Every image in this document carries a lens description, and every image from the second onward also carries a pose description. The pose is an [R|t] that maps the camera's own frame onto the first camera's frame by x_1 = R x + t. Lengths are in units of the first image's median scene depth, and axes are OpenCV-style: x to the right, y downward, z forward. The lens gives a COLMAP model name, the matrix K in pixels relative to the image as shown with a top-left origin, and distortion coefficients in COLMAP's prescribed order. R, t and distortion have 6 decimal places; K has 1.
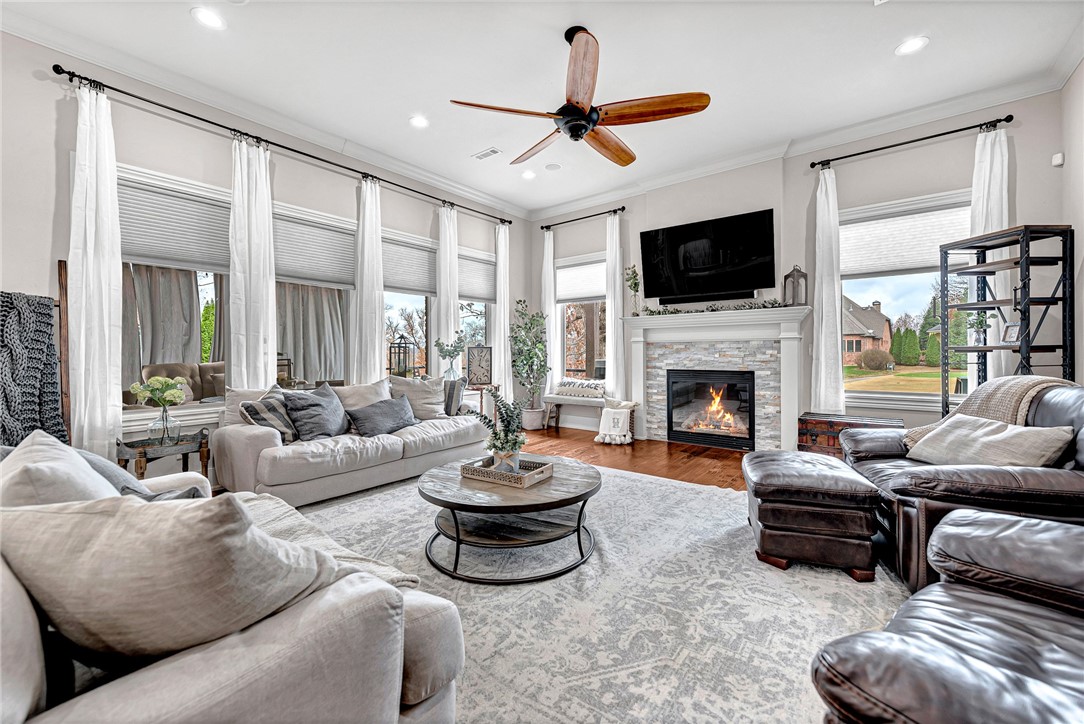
lens RADIAL K [[433.9, 0, 541.8], [0, 433.9, 350.3], [0, 0, 1]] dist [0.008744, -0.002143]
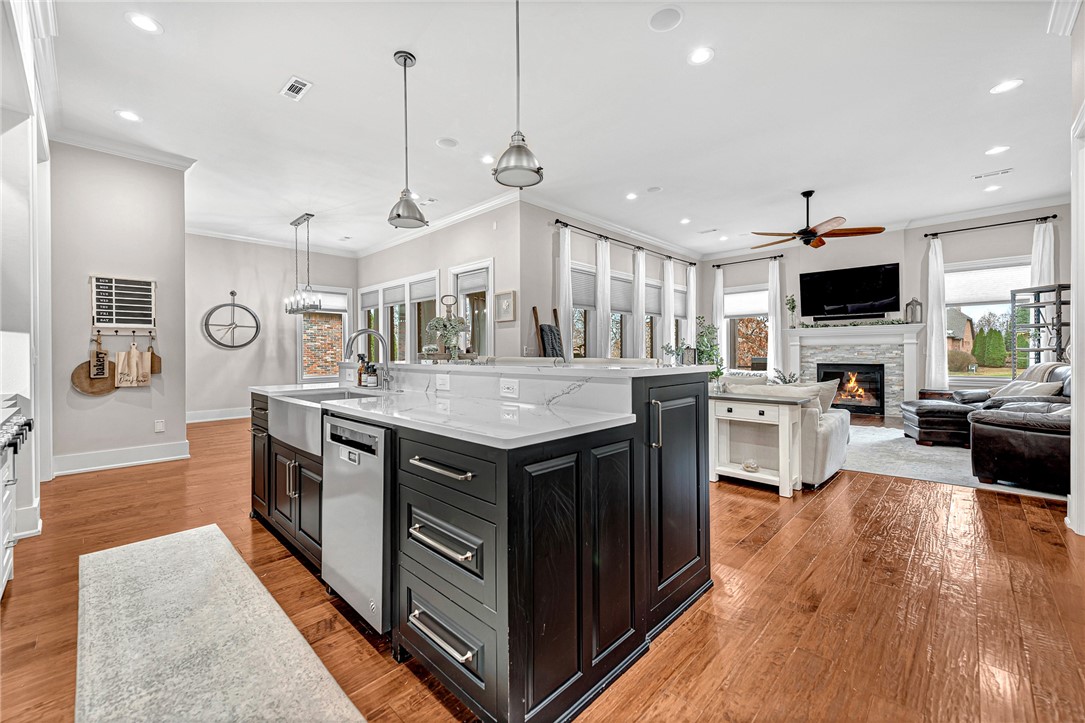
lens RADIAL K [[434.3, 0, 545.7], [0, 434.3, 350.5], [0, 0, 1]] dist [0.008744, -0.002143]
pose [[0.995211, 0.000050, -0.097747, -0.585055], [-0.000246, 0.999998, -0.001985, 0.002595], [0.097746, 0.002000, 0.995209, -0.702717]]
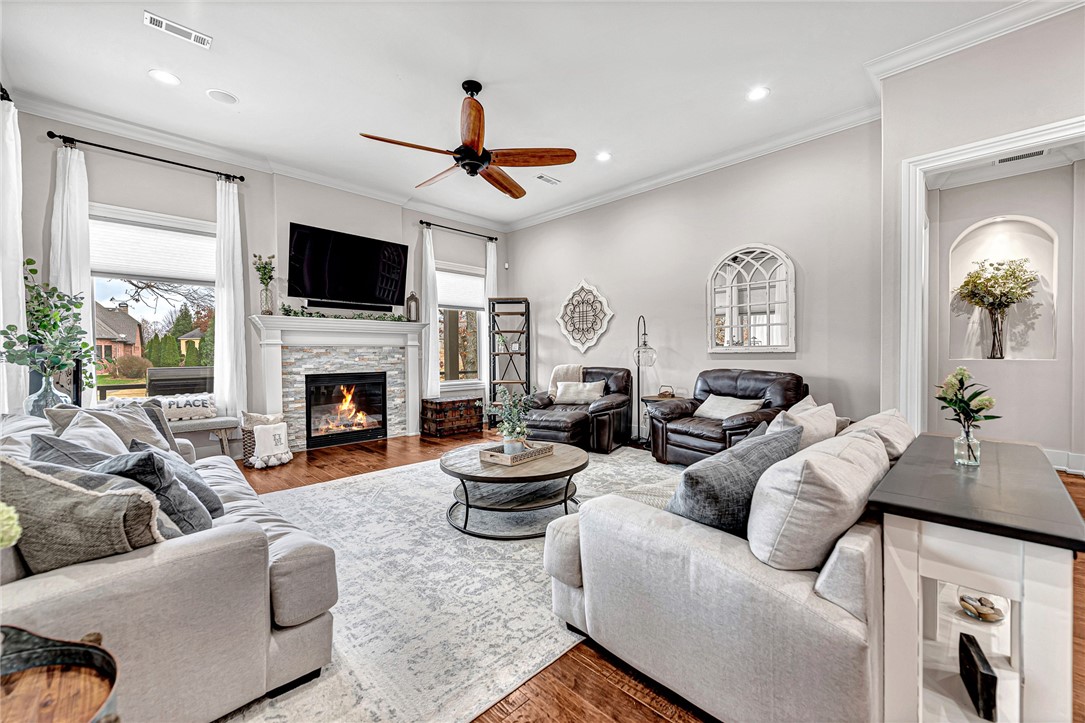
lens RADIAL K [[434.3, 0, 545.3], [0, 434.3, 358.4], [0, 0, 1]] dist [0.008744, -0.002143]
pose [[0.115765, -0.005335, 0.993262, -0.686121], [0.001972, 0.999985, 0.005141, 0.005500], [-0.993275, 0.001363, 0.115773, 0.423502]]
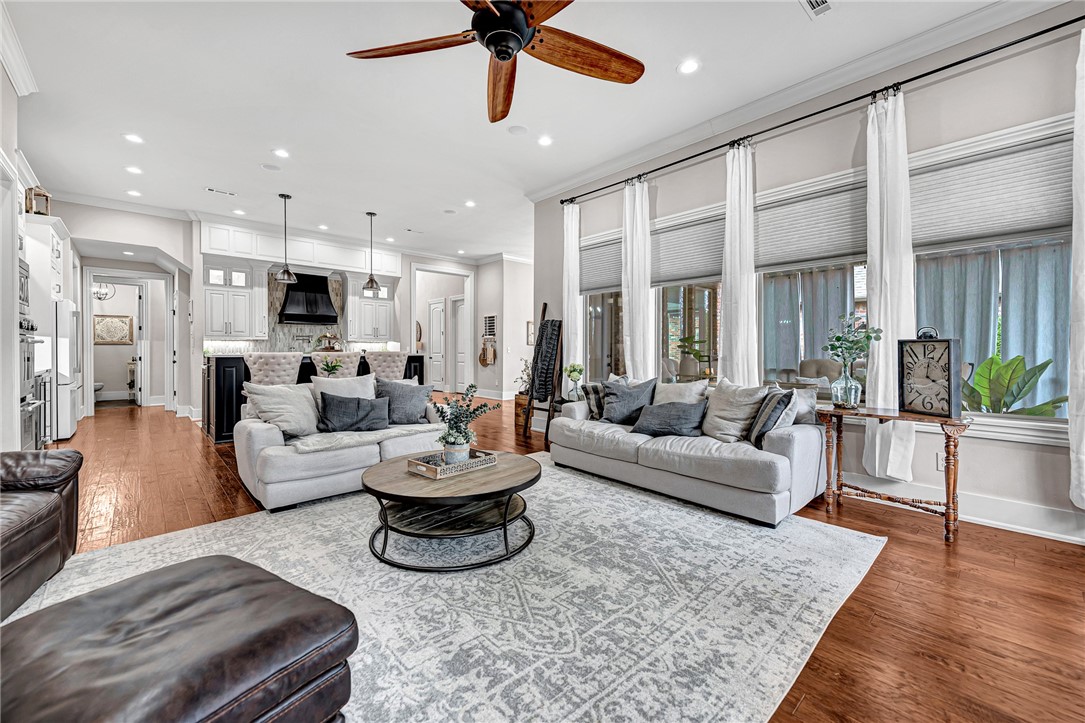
lens RADIAL K [[434.3, 0, 542.8], [0, 434.3, 356.3], [0, 0, 1]] dist [0.008744, -0.002143]
pose [[-0.154713, 0.020337, -0.987750, 0.496773], [0.002738, 0.999793, 0.020156, -0.000664], [0.987956, 0.000414, -0.154737, 0.742303]]
